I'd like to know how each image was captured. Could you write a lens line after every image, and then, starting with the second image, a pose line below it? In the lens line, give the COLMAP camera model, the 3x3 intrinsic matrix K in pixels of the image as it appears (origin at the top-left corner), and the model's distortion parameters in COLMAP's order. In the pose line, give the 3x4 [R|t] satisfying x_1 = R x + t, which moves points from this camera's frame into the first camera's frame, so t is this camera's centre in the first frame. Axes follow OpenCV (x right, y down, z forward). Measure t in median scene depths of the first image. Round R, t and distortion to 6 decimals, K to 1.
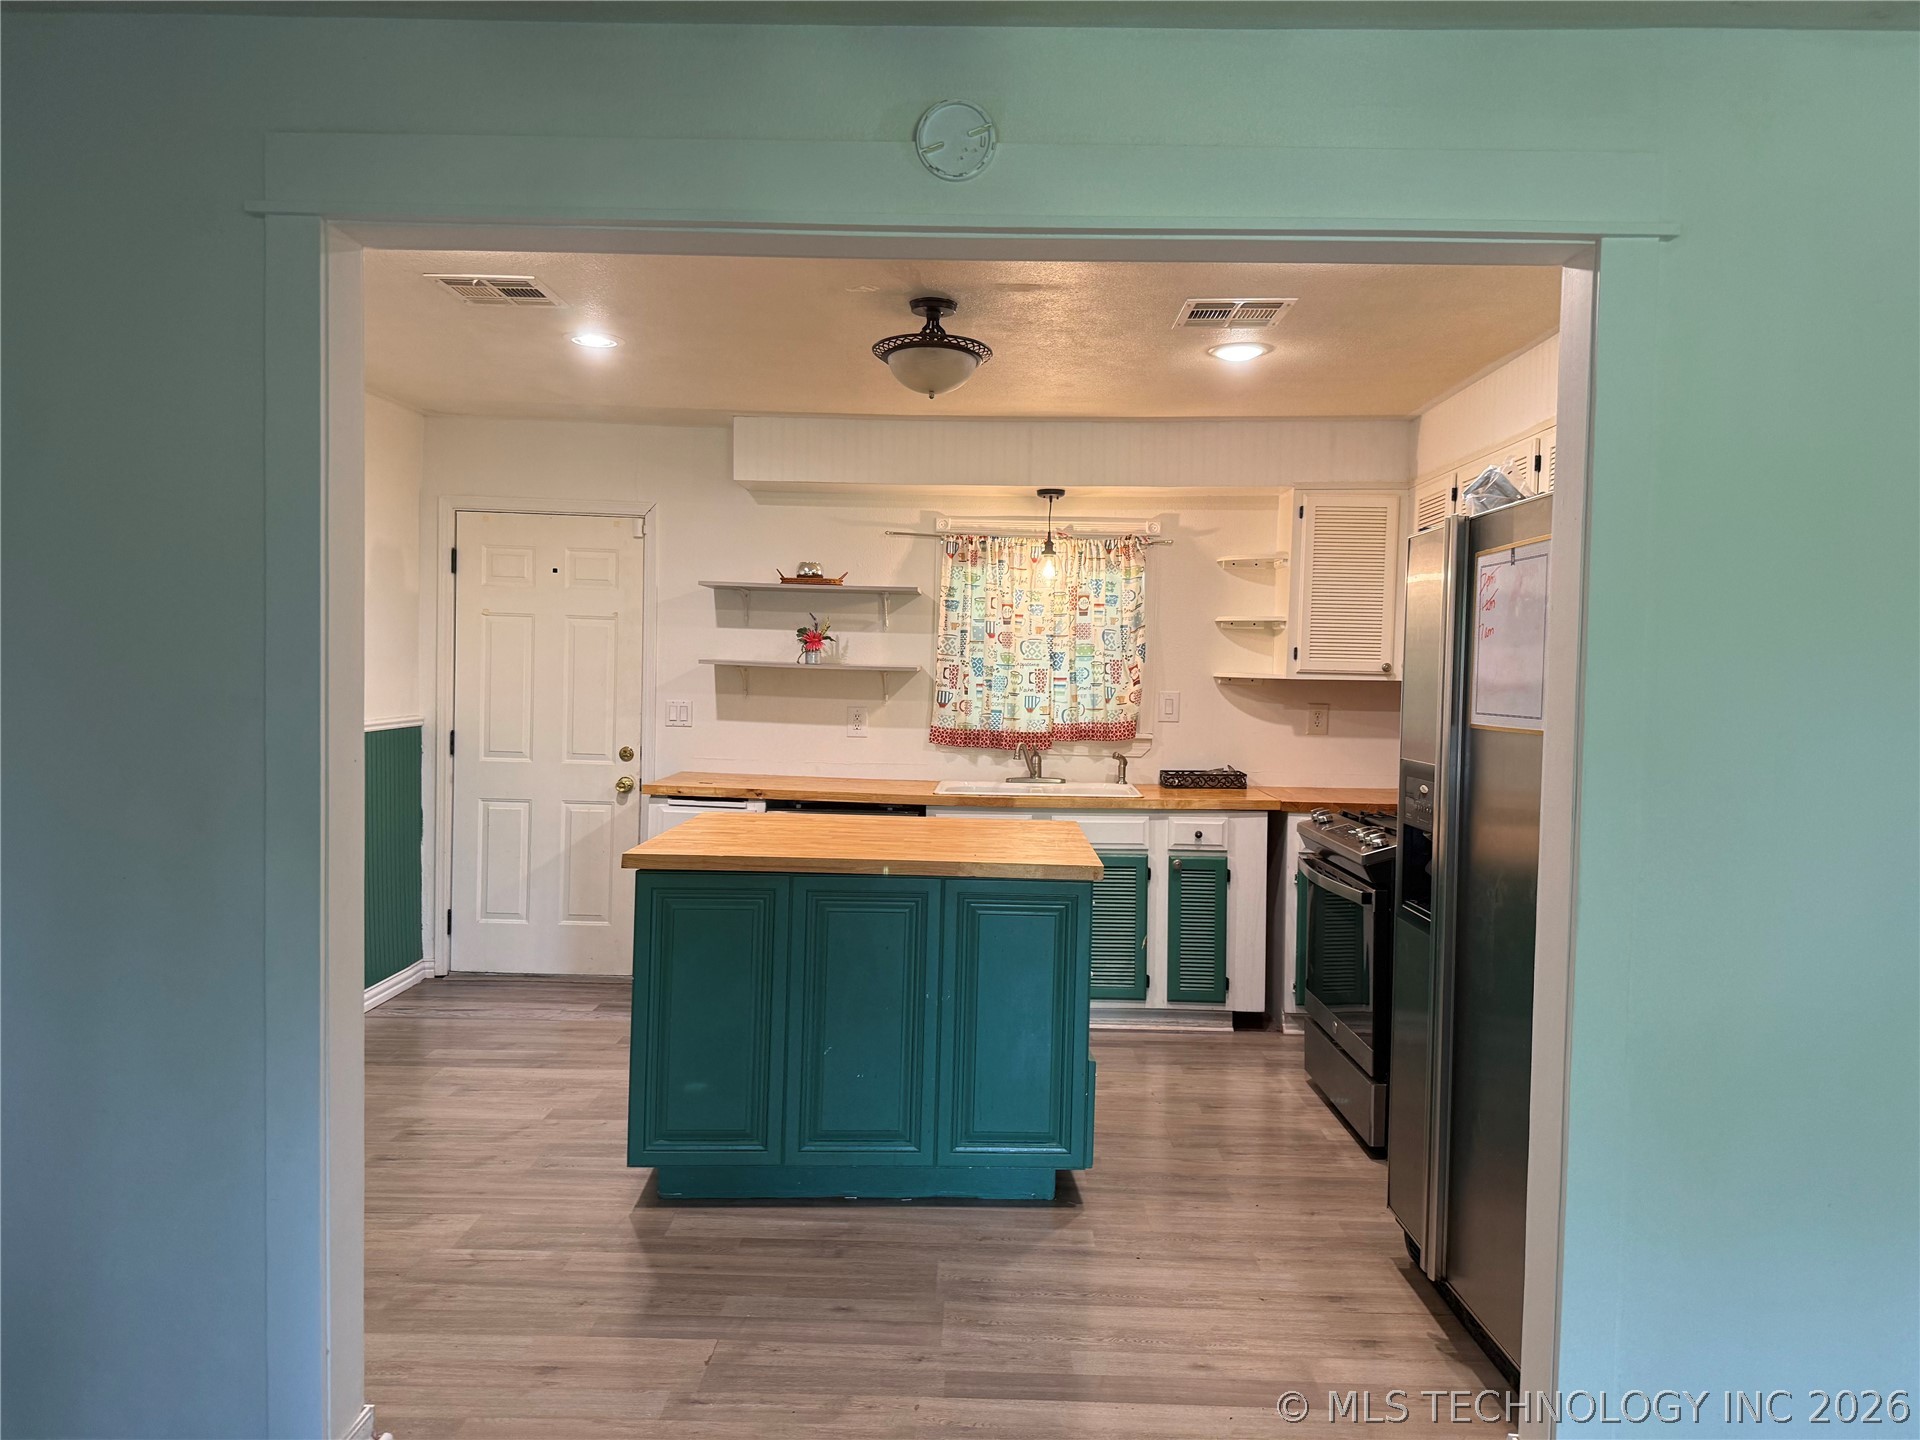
lens RADIAL K [[1382.6, 0, 960.0], [0, 1382.6, 720.0], [0, 0, 1]] dist [0.008540, -0.000486]
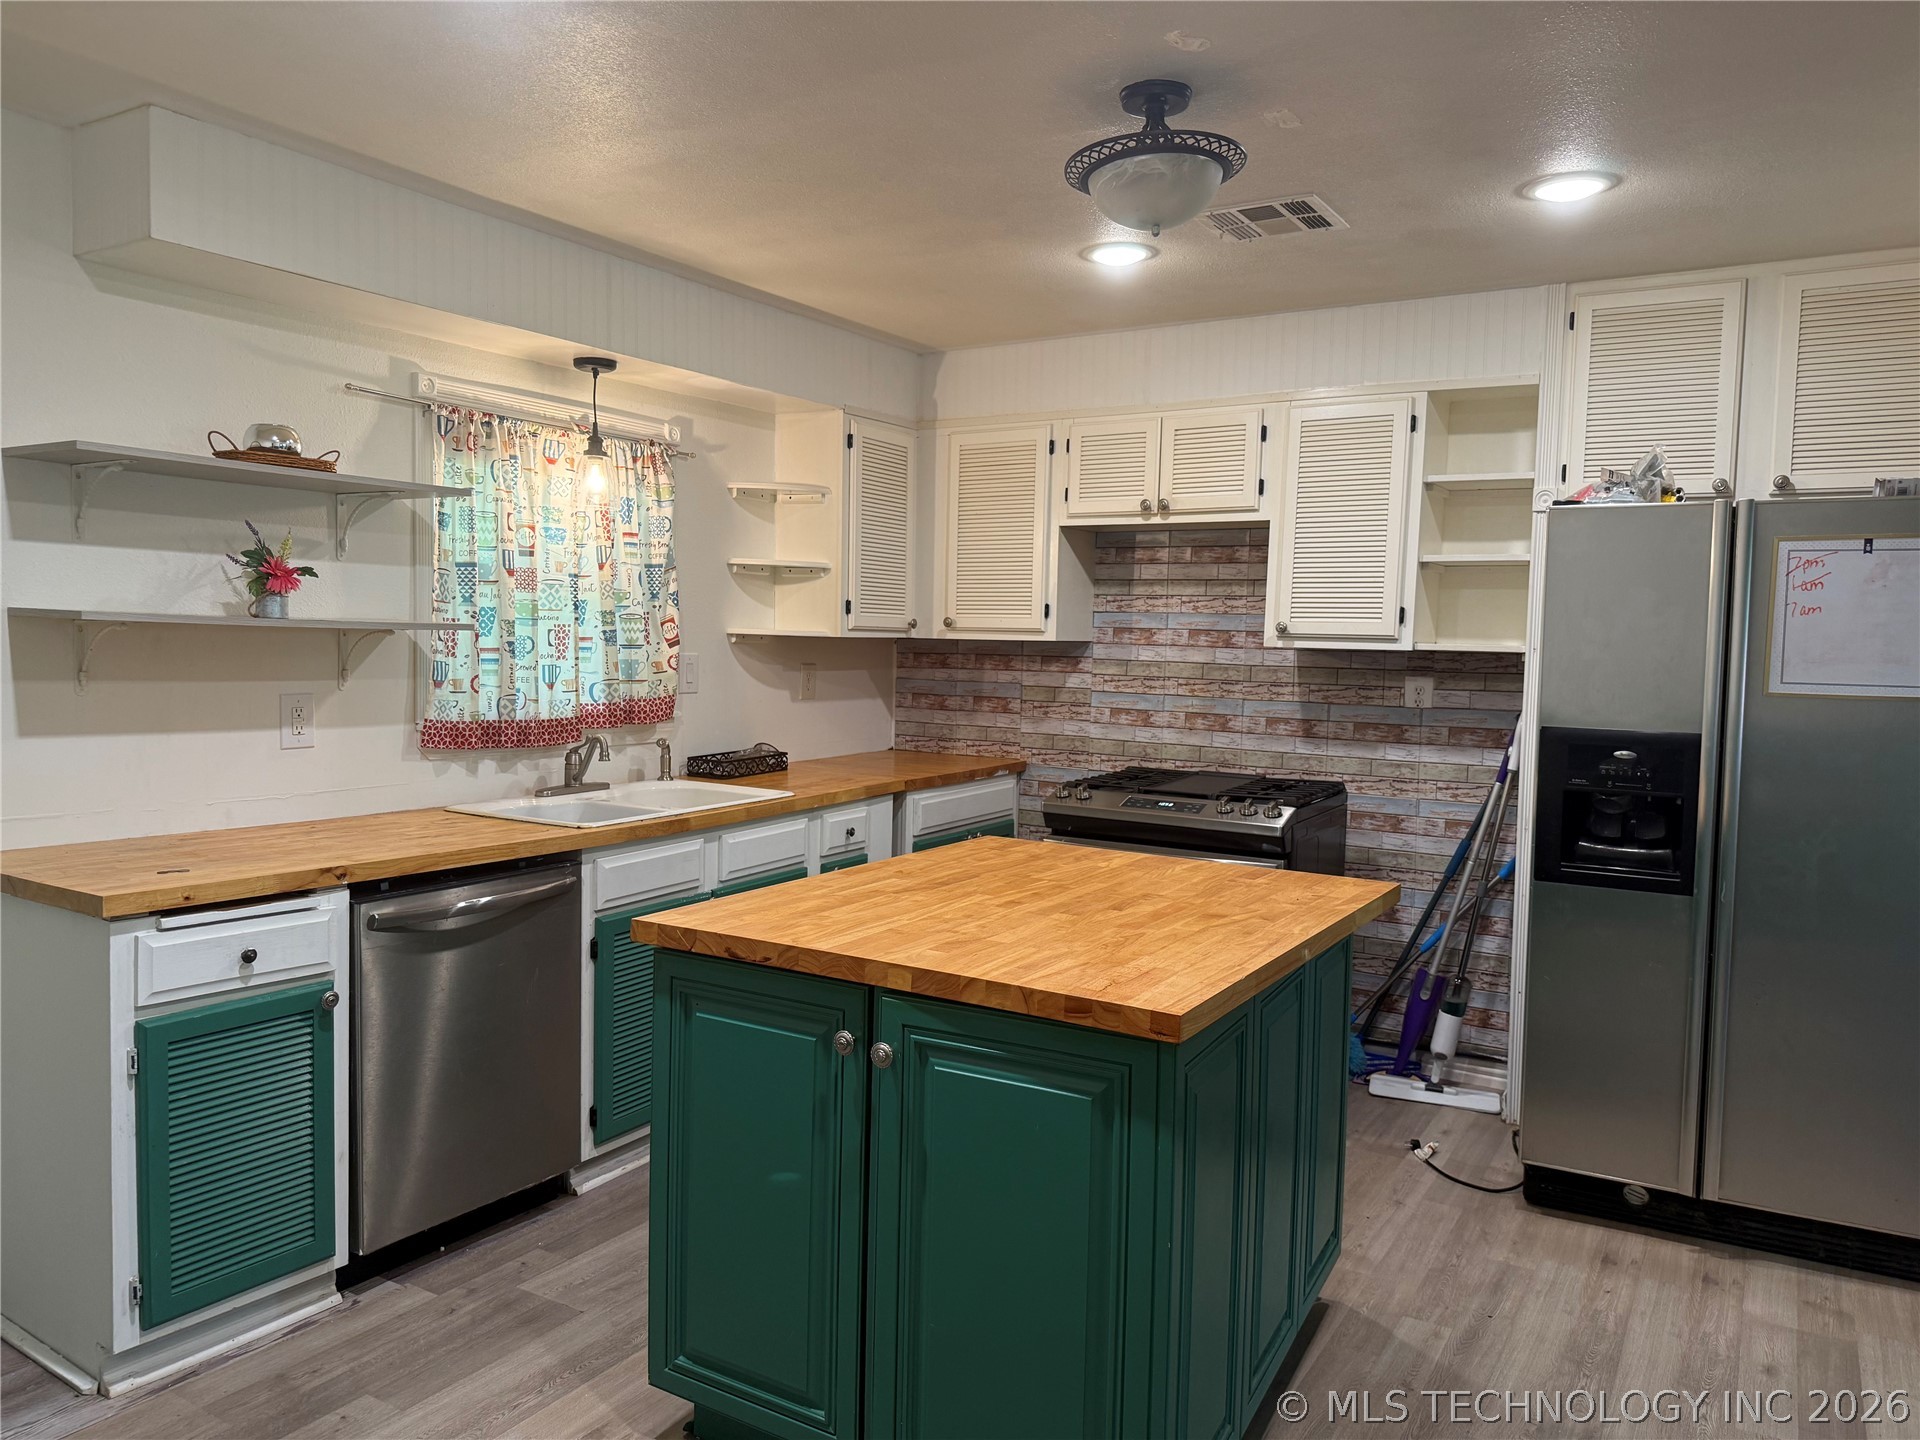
lens RADIAL K [[1316.7, 0, 1113.3], [0, 1316.7, 718.4], [0, 0, 1]] dist [0.112684, -0.150562]
pose [[0.472745, -0.065184, 0.878785, -0.394655], [0.020999, 0.997810, 0.062716, -0.026603], [-0.880949, -0.011195, 0.473079, 0.455081]]
